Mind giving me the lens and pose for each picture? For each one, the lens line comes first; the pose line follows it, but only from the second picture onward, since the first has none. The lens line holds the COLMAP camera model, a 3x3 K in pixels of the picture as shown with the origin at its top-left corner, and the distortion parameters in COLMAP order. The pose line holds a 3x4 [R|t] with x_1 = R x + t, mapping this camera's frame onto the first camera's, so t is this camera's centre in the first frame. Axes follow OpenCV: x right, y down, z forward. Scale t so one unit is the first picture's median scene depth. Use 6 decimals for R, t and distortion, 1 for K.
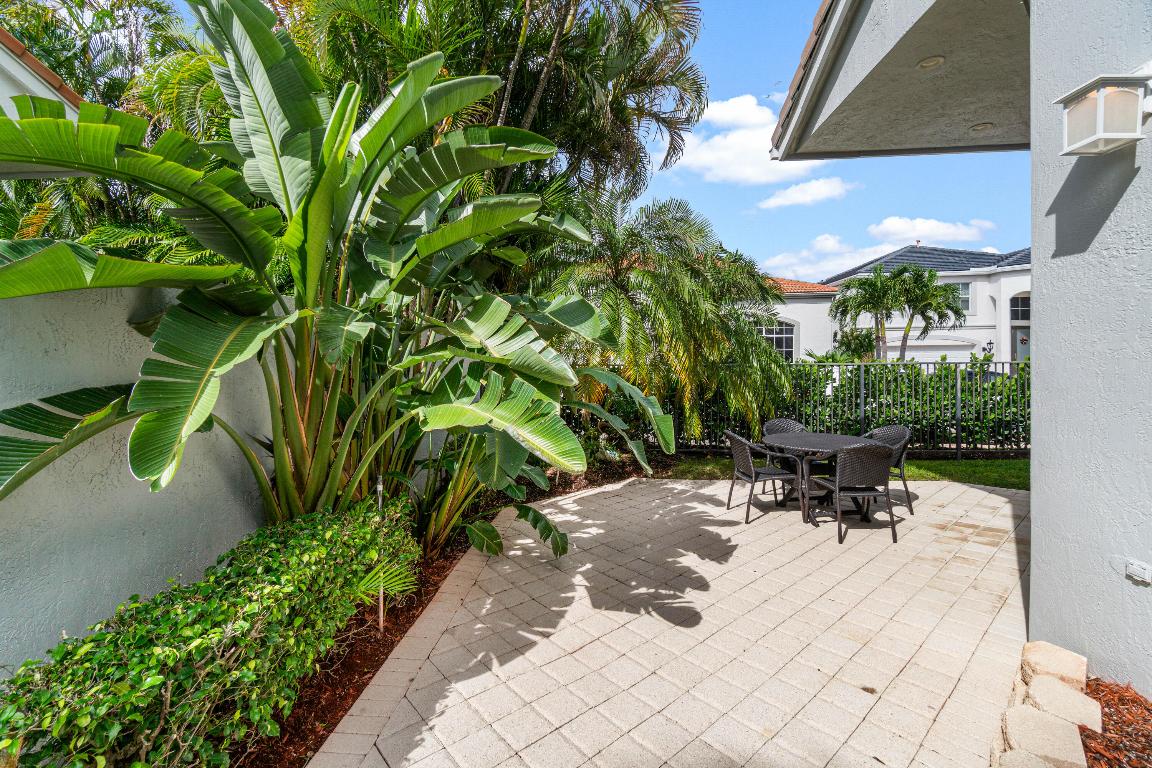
lens RADIAL K [[500.4, 0, 572.3], [0, 500.4, 378.1], [0, 0, 1]] dist [-0.000501, -0.000112]
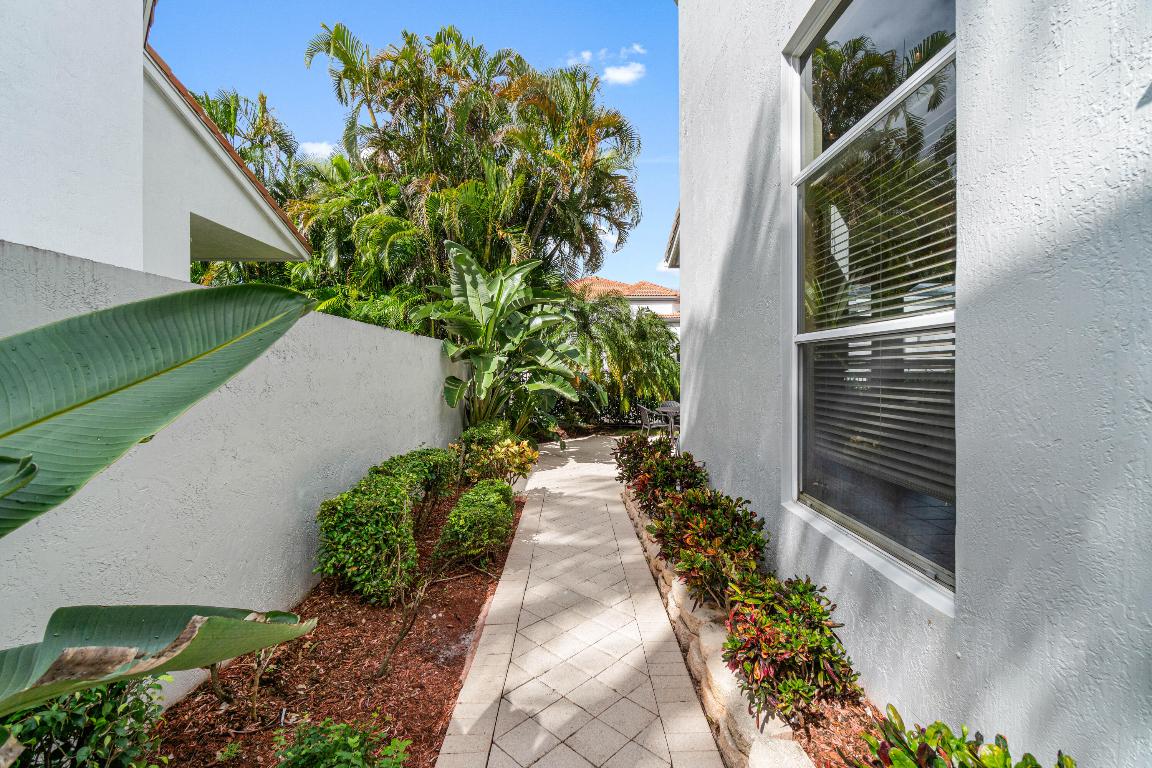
lens RADIAL K [[500.4, 0, 572.3], [0, 500.4, 378.1], [0, 0, 1]] dist [-0.000501, -0.000112]
pose [[0.996544, 0.018057, 0.081082, -0.244373], [-0.016589, 0.999687, -0.018741, 0.068914], [-0.081395, 0.017331, 0.996531, -1.973742]]
